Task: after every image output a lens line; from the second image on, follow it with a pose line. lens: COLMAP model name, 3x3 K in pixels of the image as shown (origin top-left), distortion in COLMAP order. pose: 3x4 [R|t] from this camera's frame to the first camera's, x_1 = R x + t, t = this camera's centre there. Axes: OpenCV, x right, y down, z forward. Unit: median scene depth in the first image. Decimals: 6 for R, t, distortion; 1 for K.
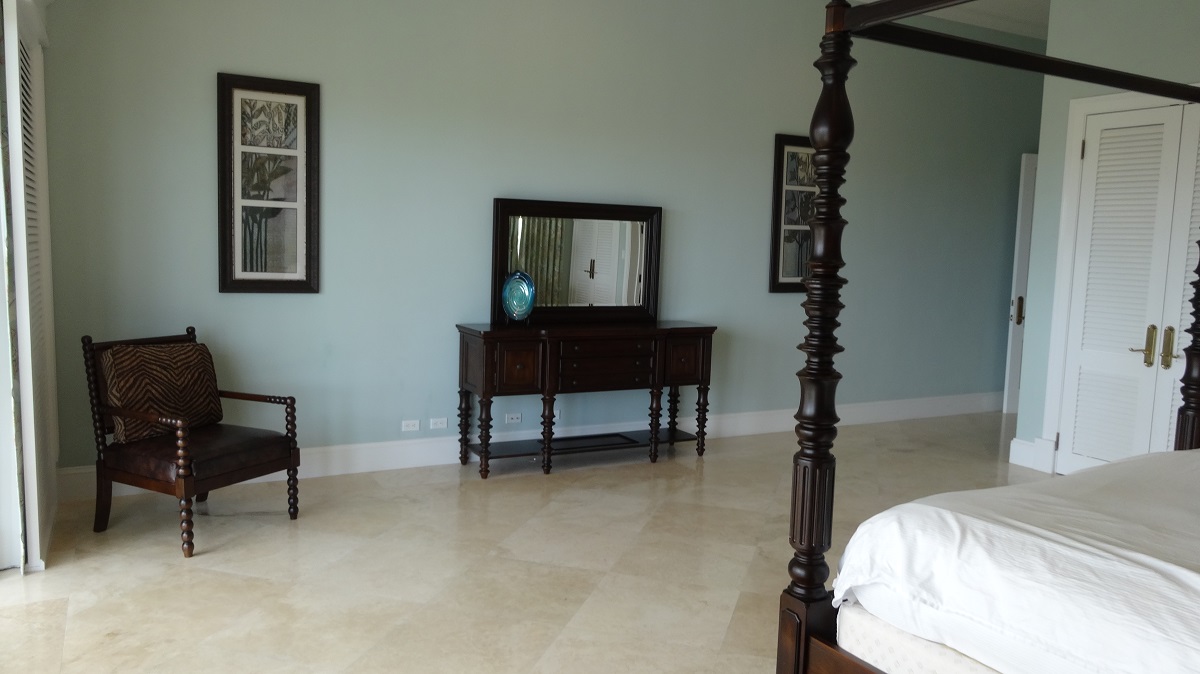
lens RADIAL K [[887.3, 0, 601.2], [0, 887.3, 338.5], [0, 0, 1]] dist [-0.004855, -0.003470]
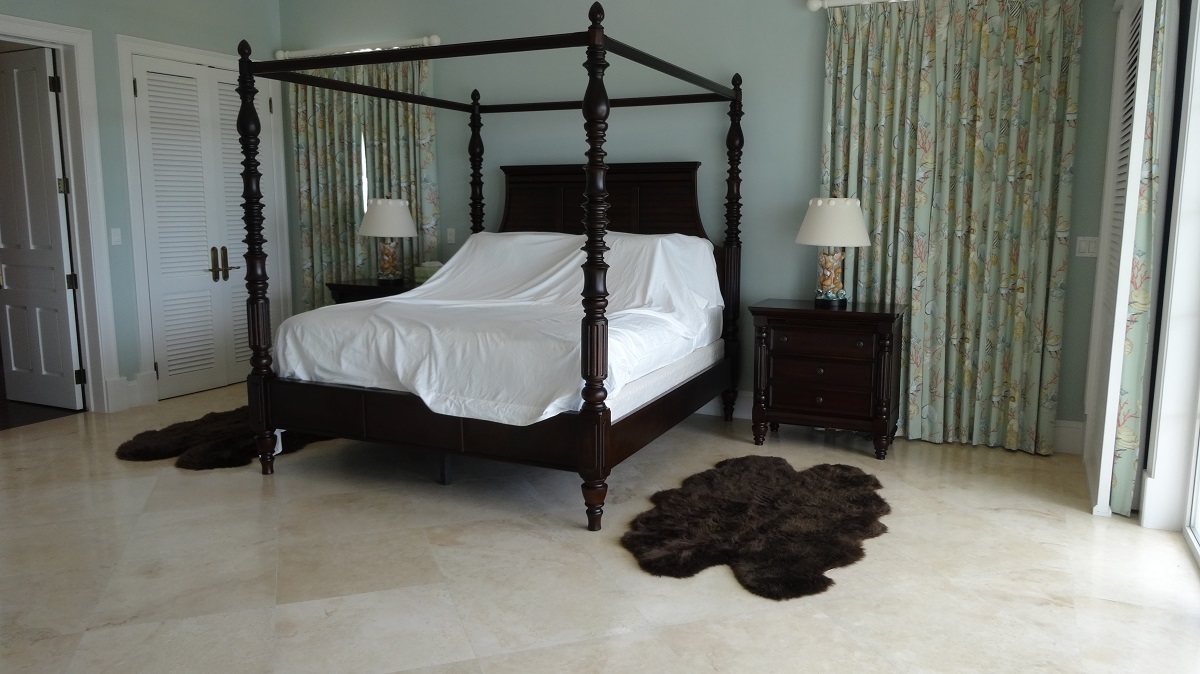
lens RADIAL K [[887.3, 0, 601.2], [0, 887.3, 338.5], [0, 0, 1]] dist [-0.004855, -0.003470]
pose [[-0.585857, -0.137151, 0.798725, -0.748422], [0.067918, 0.973799, 0.217030, -0.131285], [-0.807563, 0.181396, -0.561192, 1.378348]]
